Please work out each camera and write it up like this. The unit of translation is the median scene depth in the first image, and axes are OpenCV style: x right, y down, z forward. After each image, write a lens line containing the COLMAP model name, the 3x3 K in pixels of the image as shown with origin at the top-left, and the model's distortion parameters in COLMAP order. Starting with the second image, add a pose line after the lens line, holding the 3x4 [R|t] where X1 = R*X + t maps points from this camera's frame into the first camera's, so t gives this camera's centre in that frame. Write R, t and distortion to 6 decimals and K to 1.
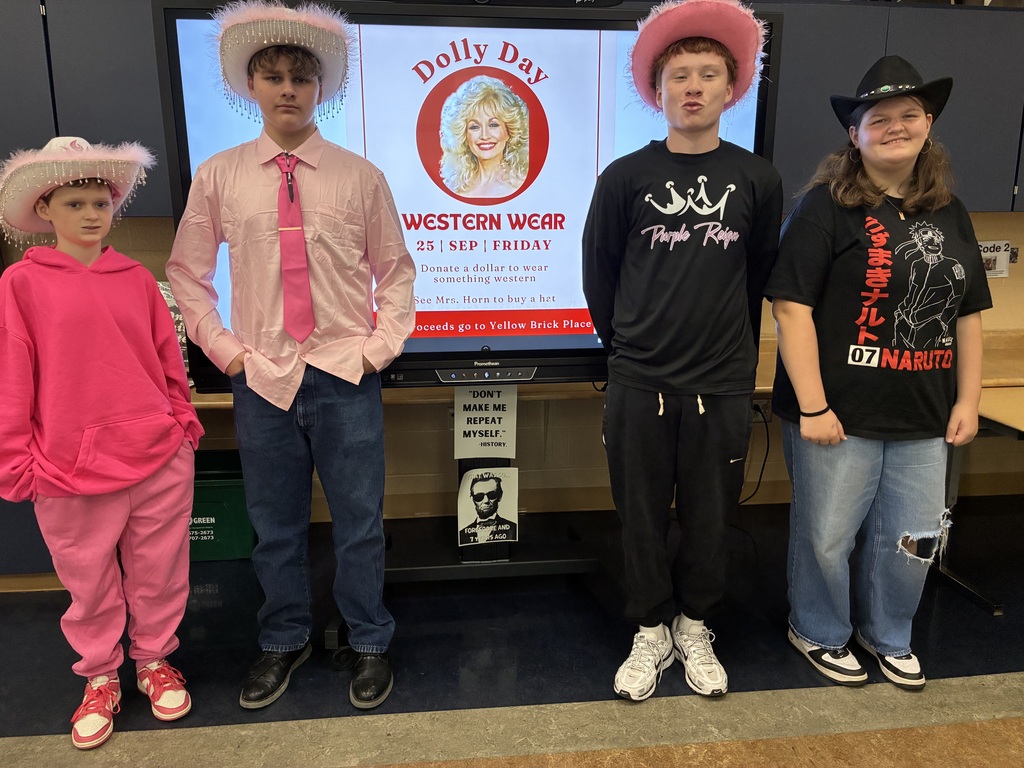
lens RADIAL K [[780.6, 0, 514.9], [0, 780.6, 383.4], [0, 0, 1]] dist [0.051625, -0.006579]
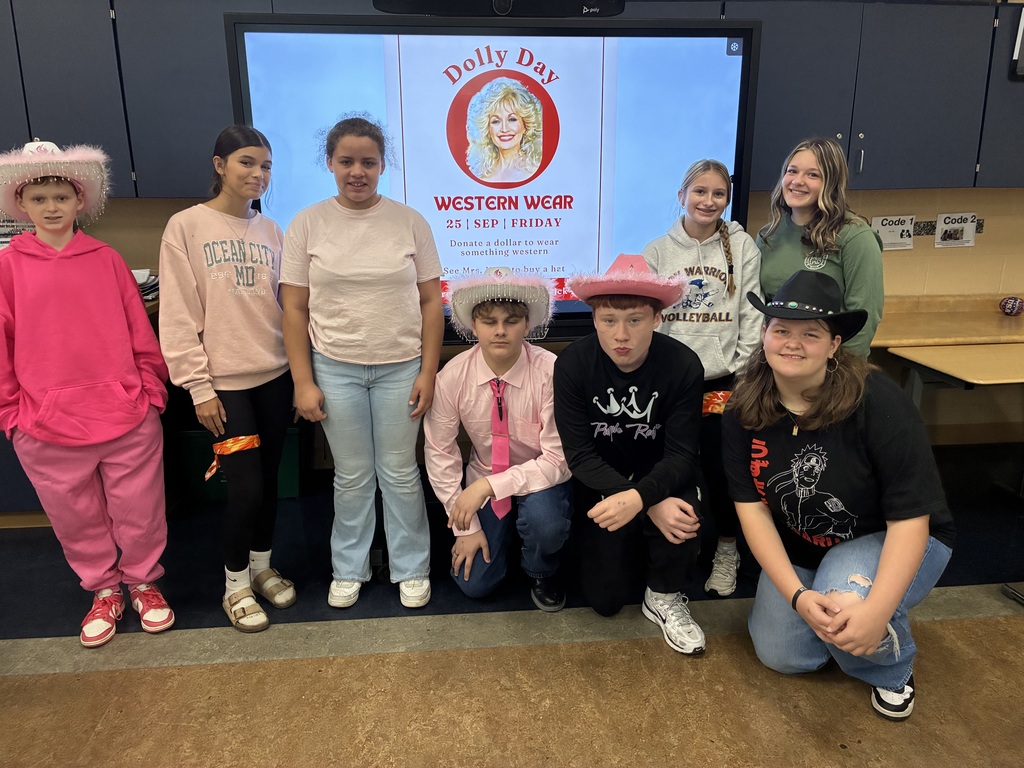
lens RADIAL K [[780.6, 0, 512.6], [0, 780.6, 382.1], [0, 0, 1]] dist [0.051625, -0.006579]
pose [[0.999959, -0.003041, -0.008519, -0.017794], [0.003372, 0.999229, 0.039118, 0.015451], [0.008393, -0.039145, 0.999198, -0.181682]]
